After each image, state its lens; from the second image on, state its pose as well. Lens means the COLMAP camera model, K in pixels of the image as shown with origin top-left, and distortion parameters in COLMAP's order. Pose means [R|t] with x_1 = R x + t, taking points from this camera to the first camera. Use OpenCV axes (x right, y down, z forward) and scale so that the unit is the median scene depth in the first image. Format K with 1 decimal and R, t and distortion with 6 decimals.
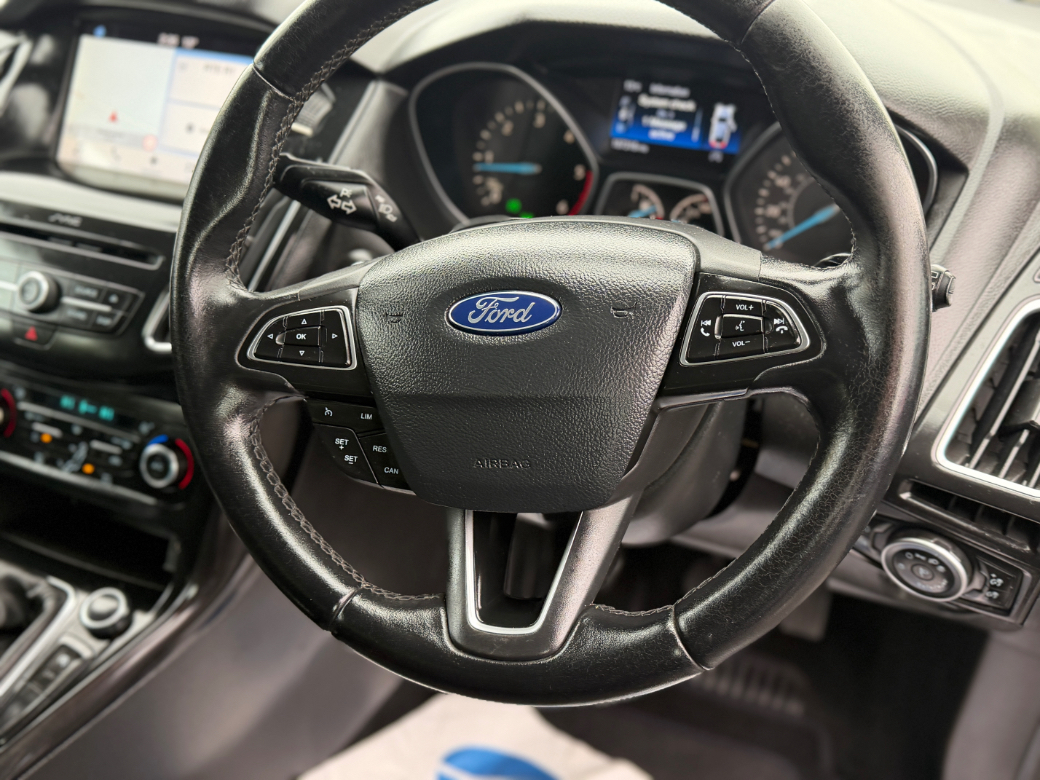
lens RADIAL K [[980.6, 0, 524.4], [0, 980.6, 394.1], [0, 0, 1]] dist [-0.014085, 0.000000]
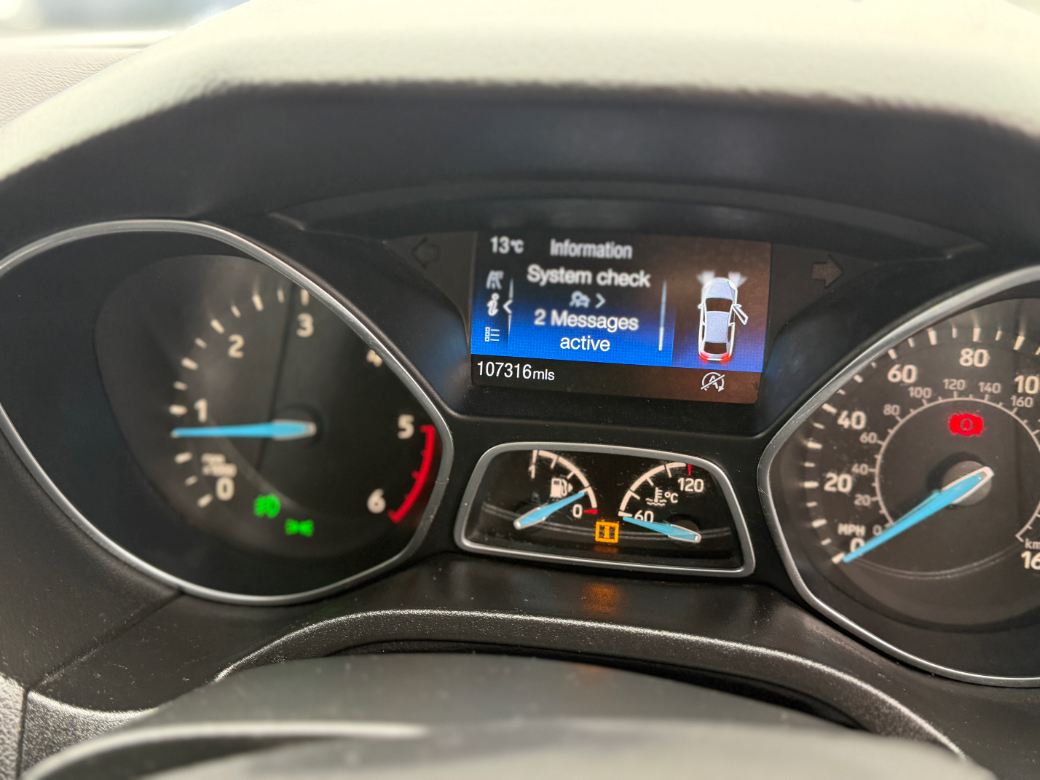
lens RADIAL K [[980.6, 0, 522.5], [0, 980.6, 380.7], [0, 0, 1]] dist [-0.014085, 0.000000]
pose [[0.970475, -0.111681, 0.213787, 0.014011], [0.134700, 0.986198, -0.096279, -0.205238], [-0.200084, 0.122234, 0.972124, 0.559400]]
